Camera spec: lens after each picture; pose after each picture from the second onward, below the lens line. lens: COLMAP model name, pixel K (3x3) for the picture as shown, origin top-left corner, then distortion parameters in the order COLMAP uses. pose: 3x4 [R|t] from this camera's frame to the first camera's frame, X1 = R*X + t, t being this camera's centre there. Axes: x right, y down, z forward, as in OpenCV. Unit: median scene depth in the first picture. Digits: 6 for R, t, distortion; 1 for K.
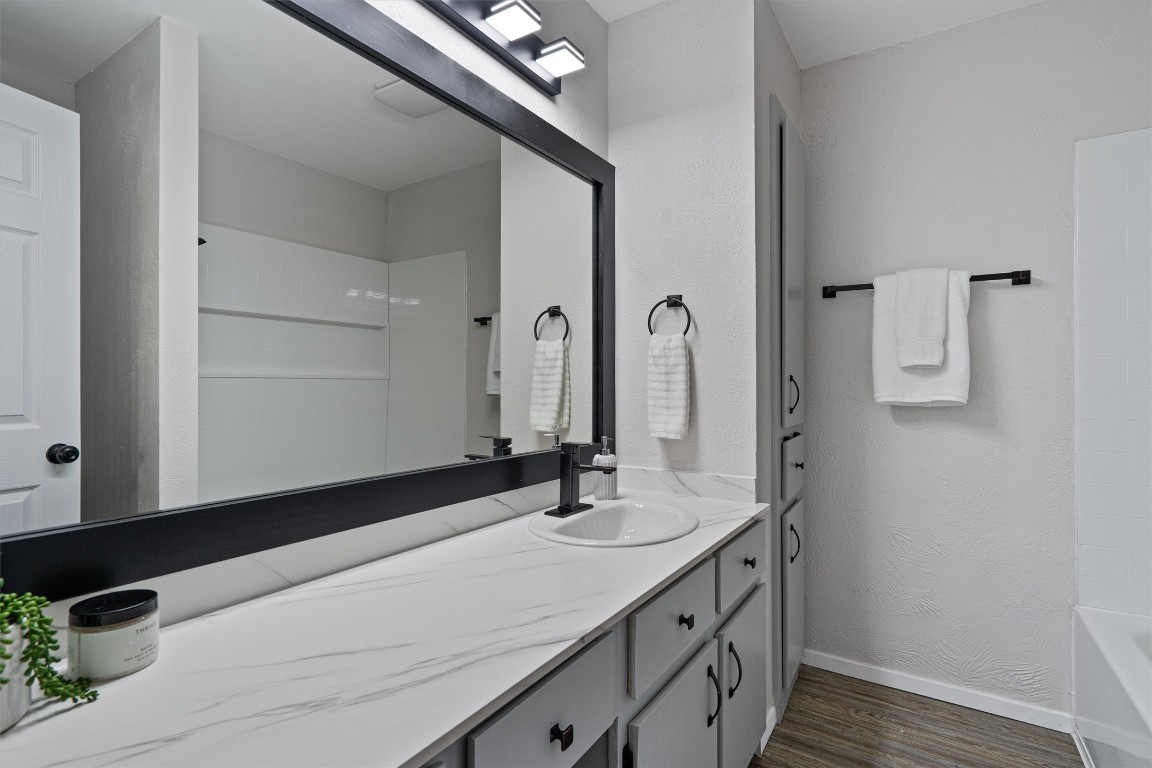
lens RADIAL K [[557.3, 0, 574.9], [0, 557.3, 386.4], [0, 0, 1]] dist [-0.003926, 0.000104]
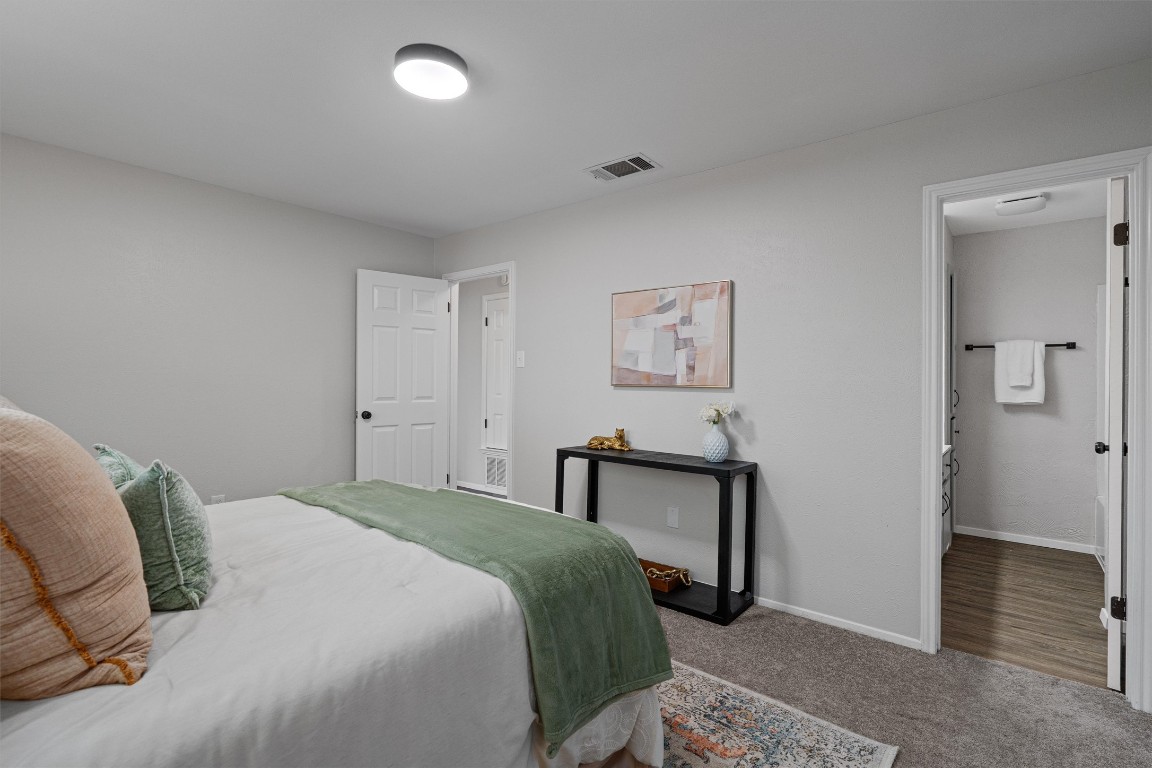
lens RADIAL K [[517.2, 0, 577.9], [0, 517.2, 380.7], [0, 0, 1]] dist [-0.019834, 0.004177]
pose [[0.990843, 0.012253, -0.134465, -0.805026], [-0.014360, 0.999789, -0.014705, -0.003524], [0.134257, 0.016501, 0.990809, -1.183212]]
